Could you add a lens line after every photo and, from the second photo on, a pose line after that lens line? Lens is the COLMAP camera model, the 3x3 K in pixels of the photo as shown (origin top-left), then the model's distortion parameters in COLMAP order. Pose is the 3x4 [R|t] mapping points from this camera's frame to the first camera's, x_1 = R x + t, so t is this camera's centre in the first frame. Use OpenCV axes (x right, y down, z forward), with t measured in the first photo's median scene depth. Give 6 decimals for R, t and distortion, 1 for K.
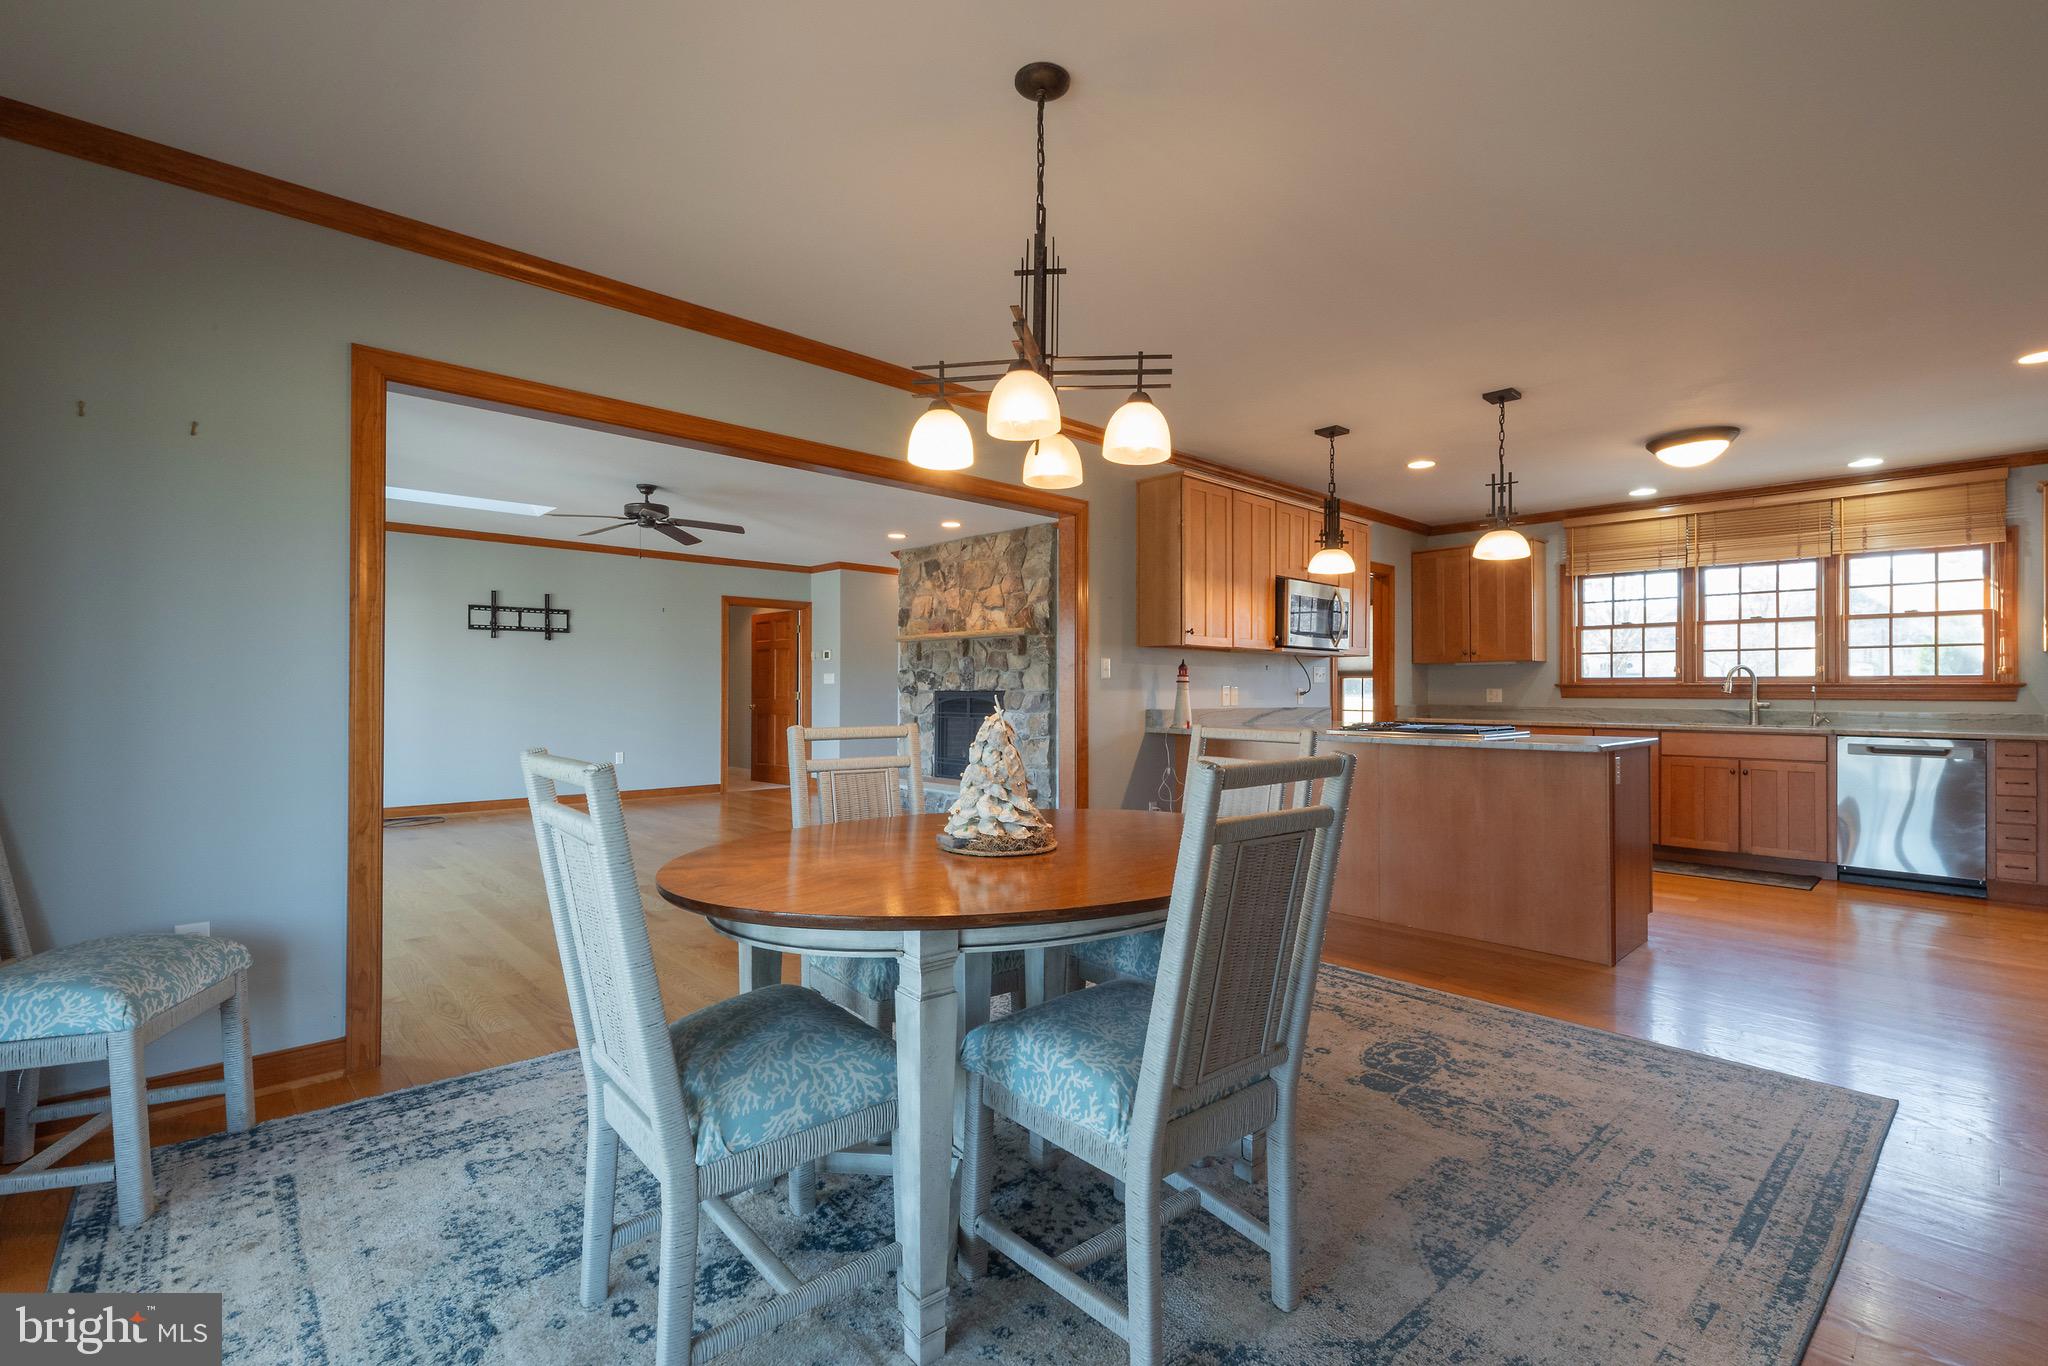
lens RADIAL K [[913.3, 0, 1015.4], [0, 913.3, 681.5], [0, 0, 1]] dist [-0.003796, 0.002511]
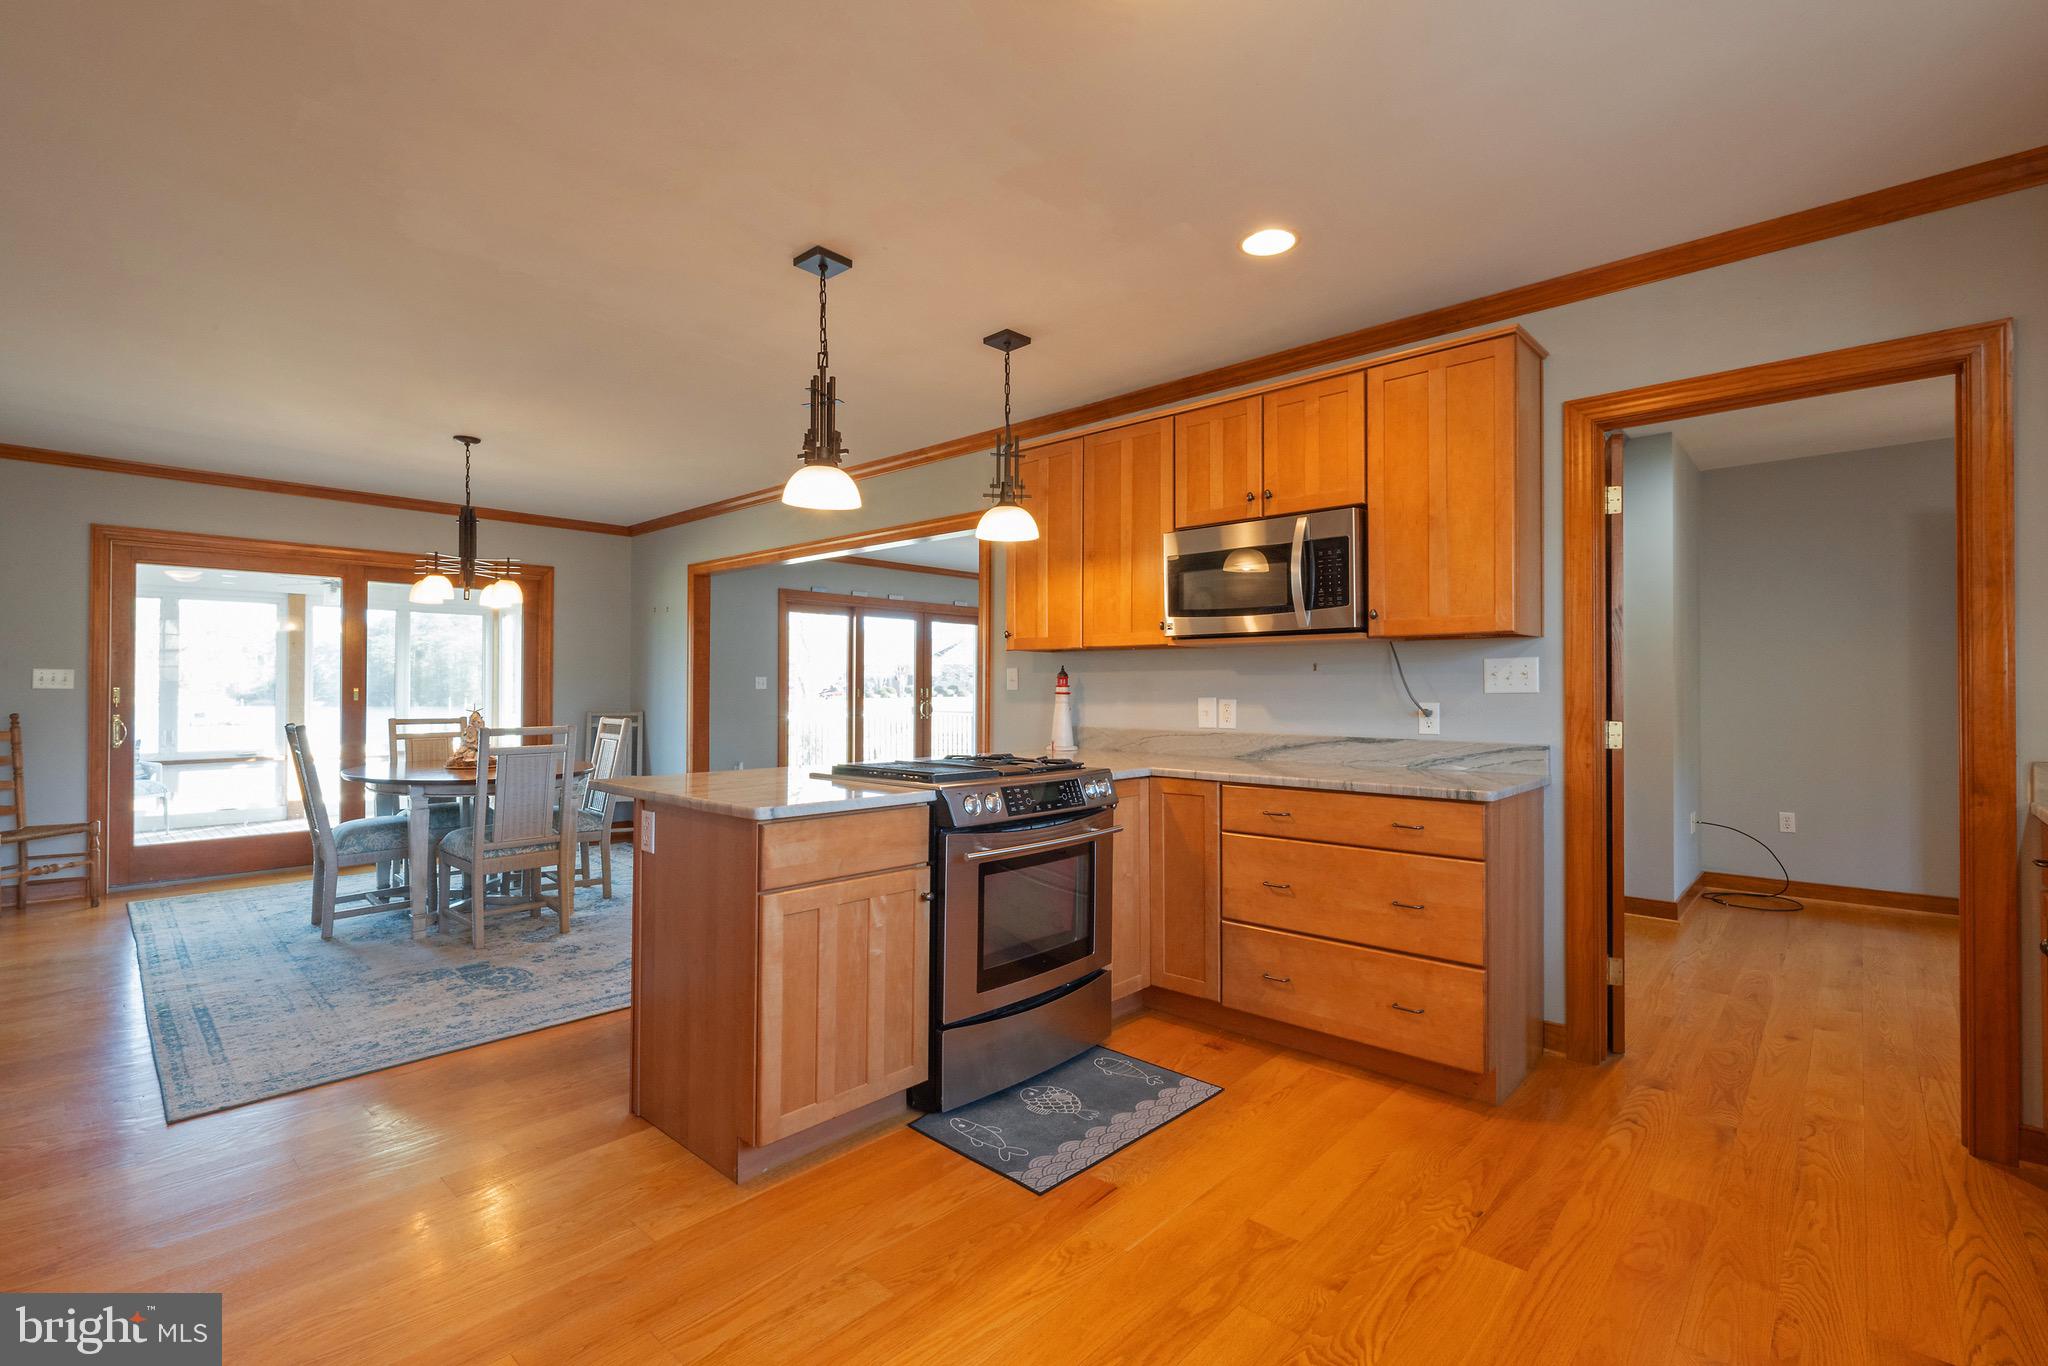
lens RADIAL K [[913.3, 0, 1027.2], [0, 913.3, 682.9], [0, 0, 1]] dist [-0.003796, 0.002511]
pose [[0.081986, -0.011038, -0.996572, 0.858179], [0.008129, 0.999913, -0.010406, -0.000735], [0.996600, -0.007248, 0.082069, 0.779921]]
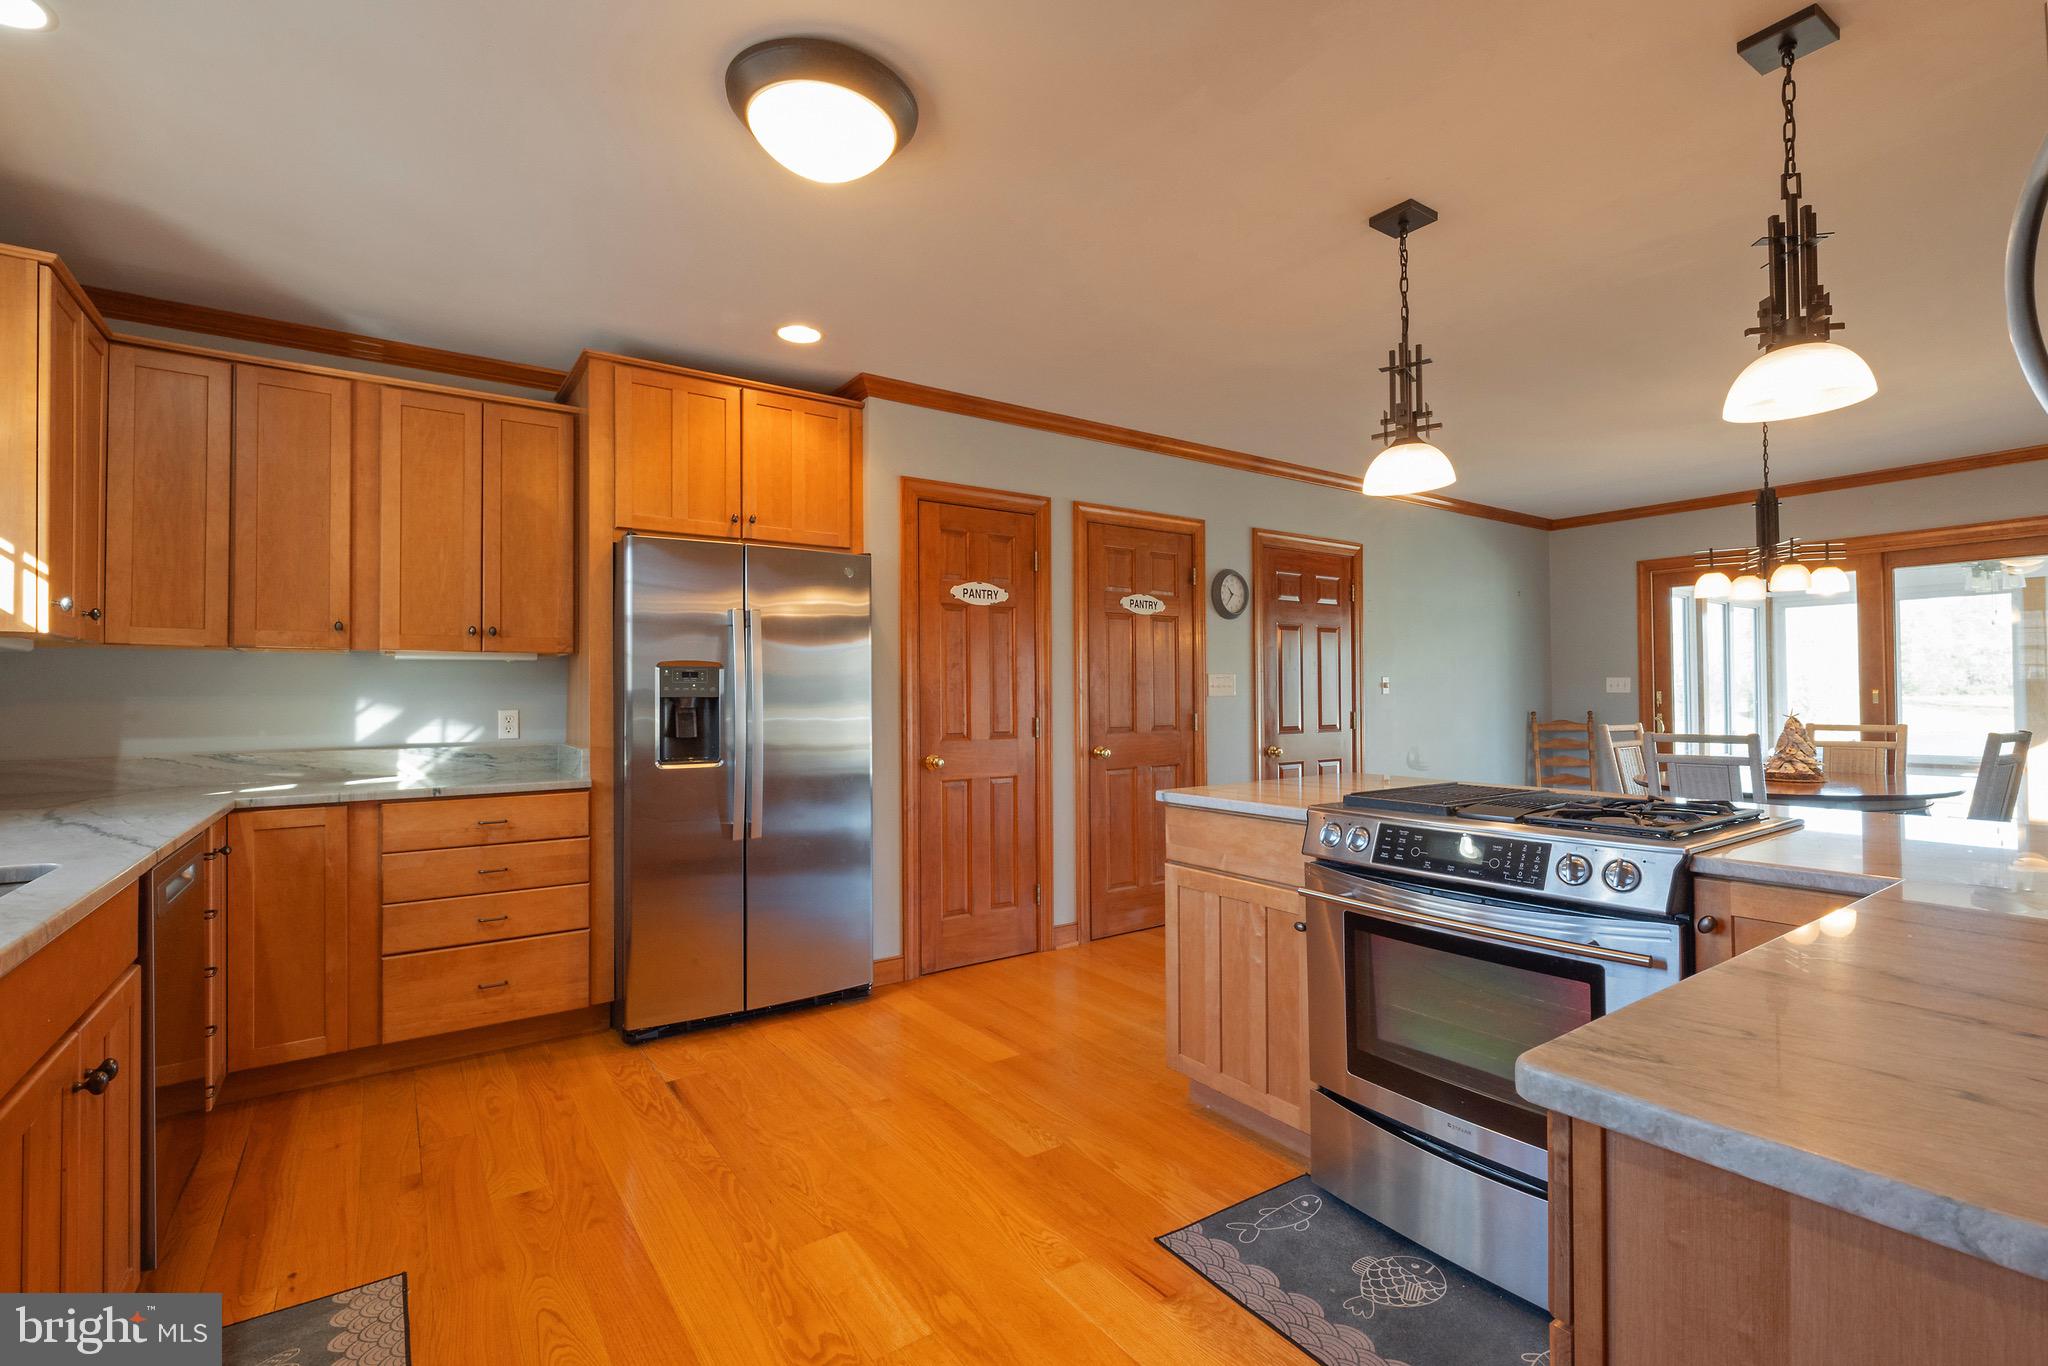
lens RADIAL K [[913.3, 0, 1018.7], [0, 913.3, 683.0], [0, 0, 1]] dist [-0.003796, 0.002511]
pose [[-0.989804, 0.004669, 0.142357, 0.498752], [0.001434, 0.999739, -0.022817, 0.001175], [-0.142426, -0.022380, -0.989552, 1.155411]]
